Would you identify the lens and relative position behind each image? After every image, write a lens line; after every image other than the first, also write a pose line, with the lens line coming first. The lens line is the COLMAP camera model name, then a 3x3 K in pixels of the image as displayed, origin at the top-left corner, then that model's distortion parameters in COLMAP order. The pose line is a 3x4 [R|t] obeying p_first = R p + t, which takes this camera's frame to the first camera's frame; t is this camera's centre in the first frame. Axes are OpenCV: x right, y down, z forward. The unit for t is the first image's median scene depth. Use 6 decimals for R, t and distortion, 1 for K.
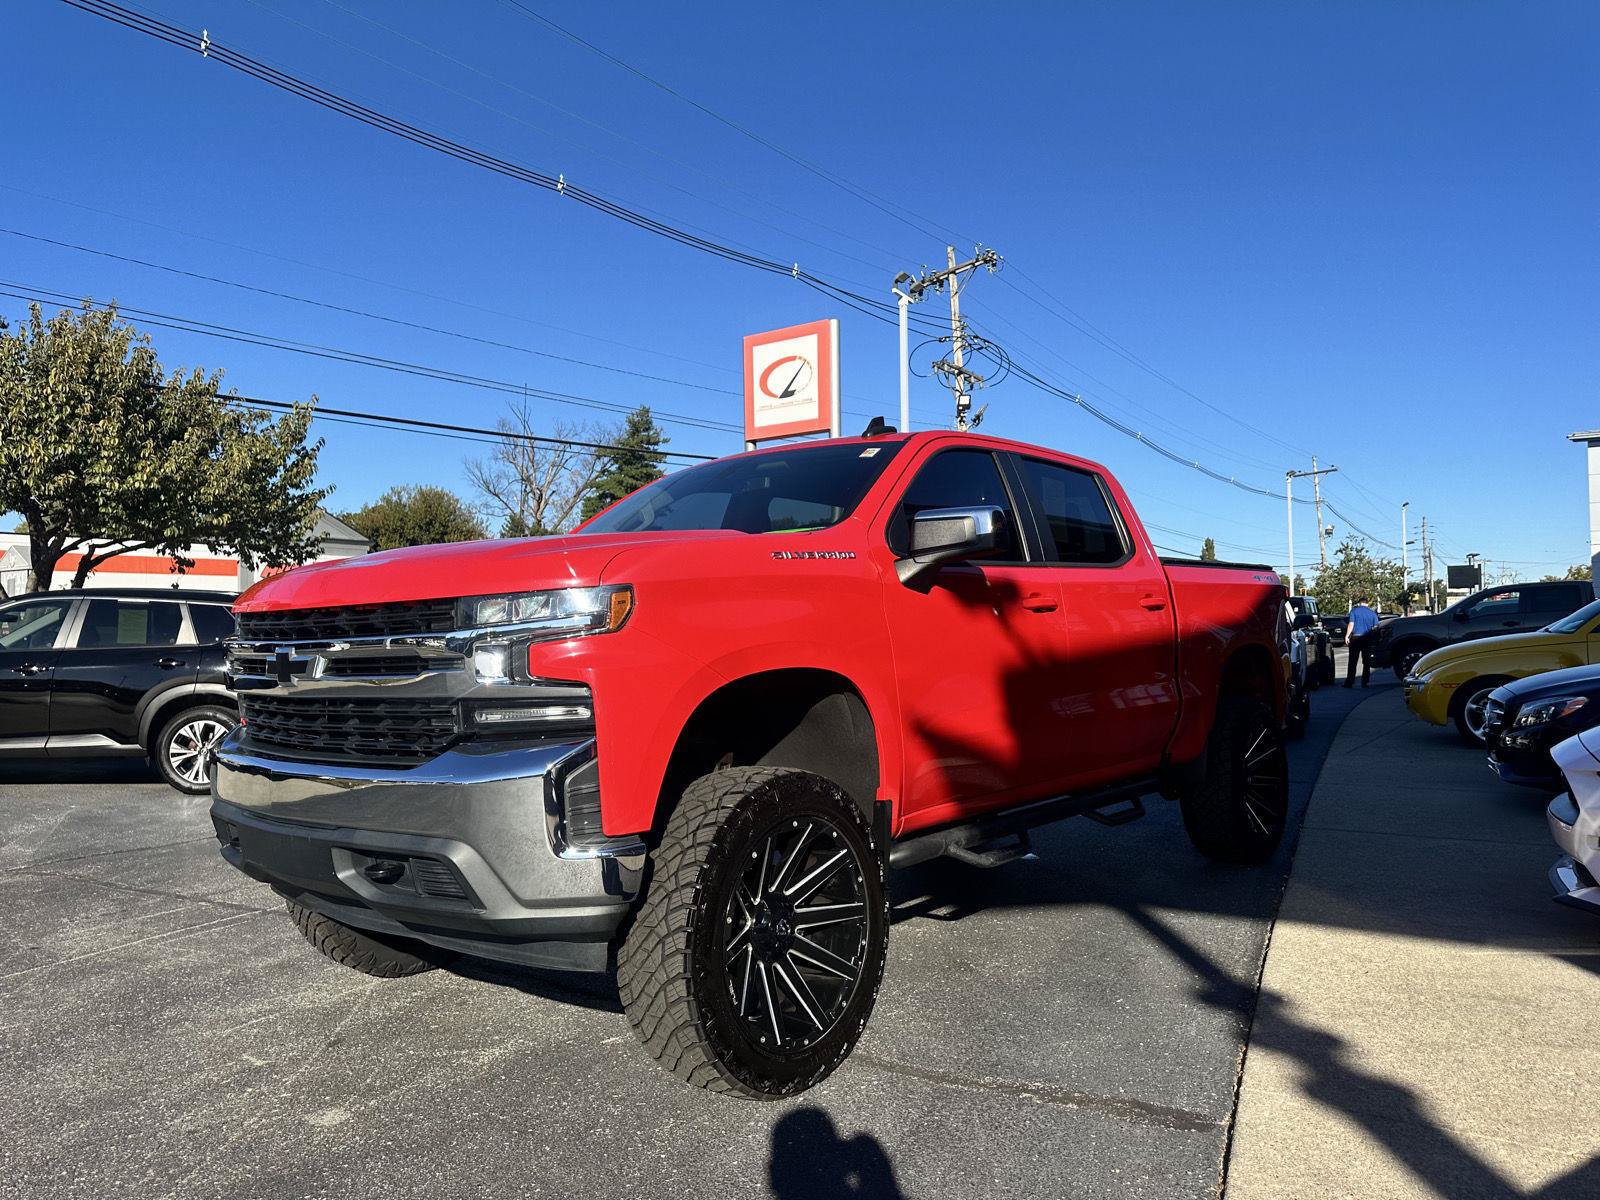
lens RADIAL K [[1110.6, 0, 774.3], [0, 1110.6, 607.4], [0, 0, 1]] dist [0.046706, -0.051491]
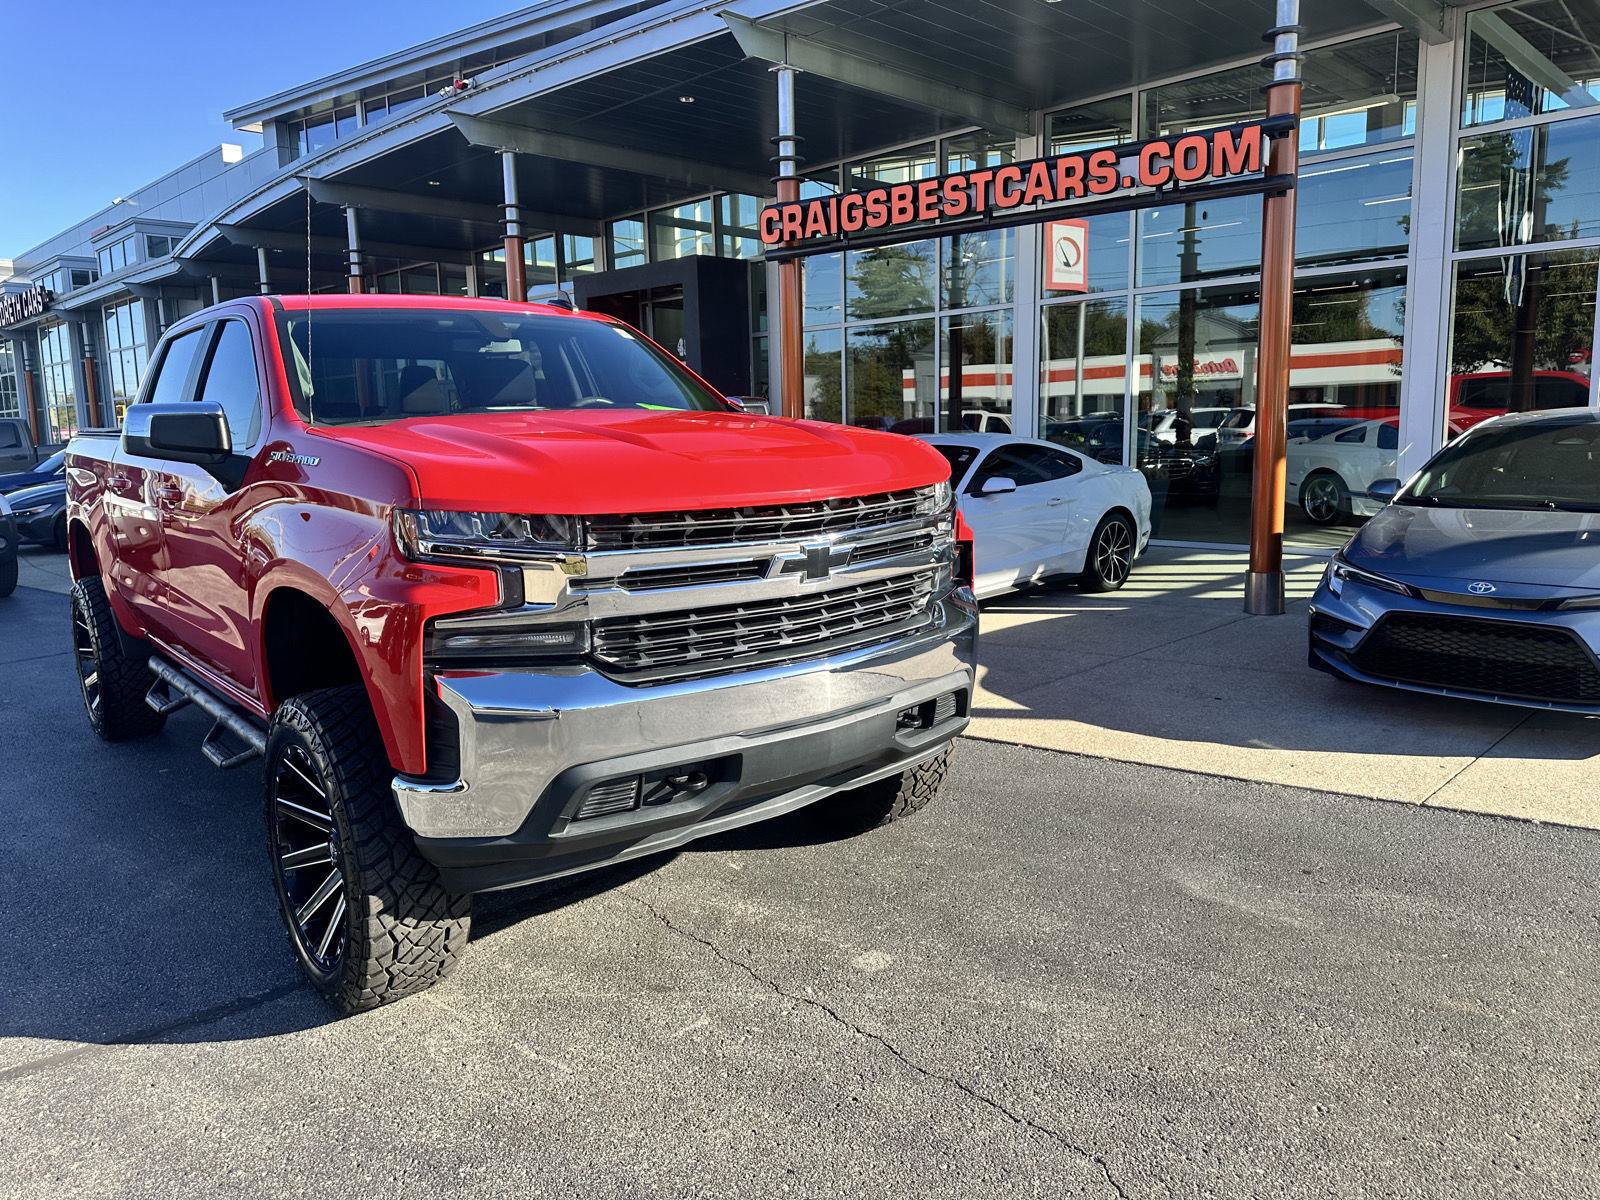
lens RADIAL K [[1110.6, 0, 785.5], [0, 1110.6, 599.2], [0, 0, 1]] dist [0.046706, -0.051491]
pose [[0.183534, -0.144321, 0.972361, -0.153291], [0.004051, 0.989267, 0.146065, -0.005997], [-0.983005, -0.022869, 0.182148, 0.096218]]
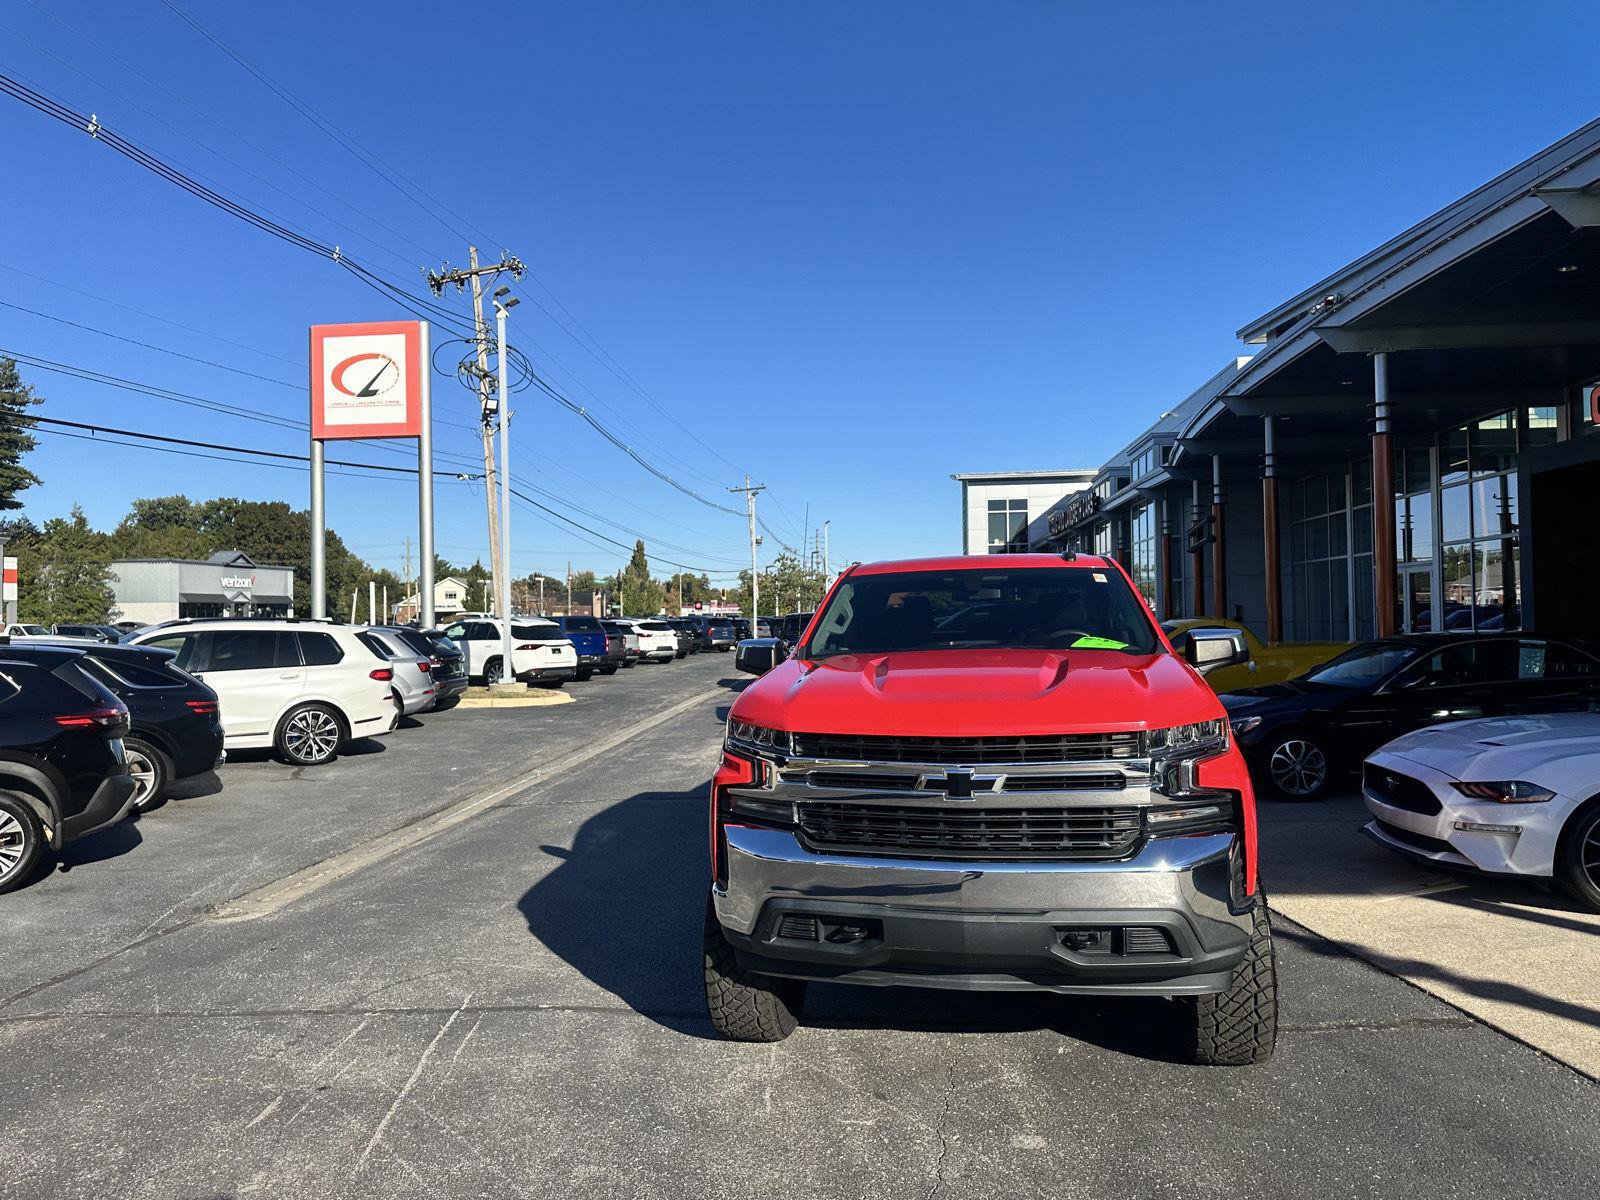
lens RADIAL K [[1110.6, 0, 796.1], [0, 1110.6, 604.9], [0, 0, 1]] dist [0.046706, -0.051491]
pose [[0.873744, 0.005499, 0.486355, -0.133888], [-0.005752, 0.999983, -0.000973, -0.015870], [-0.486352, -0.001948, 0.873761, 0.002838]]
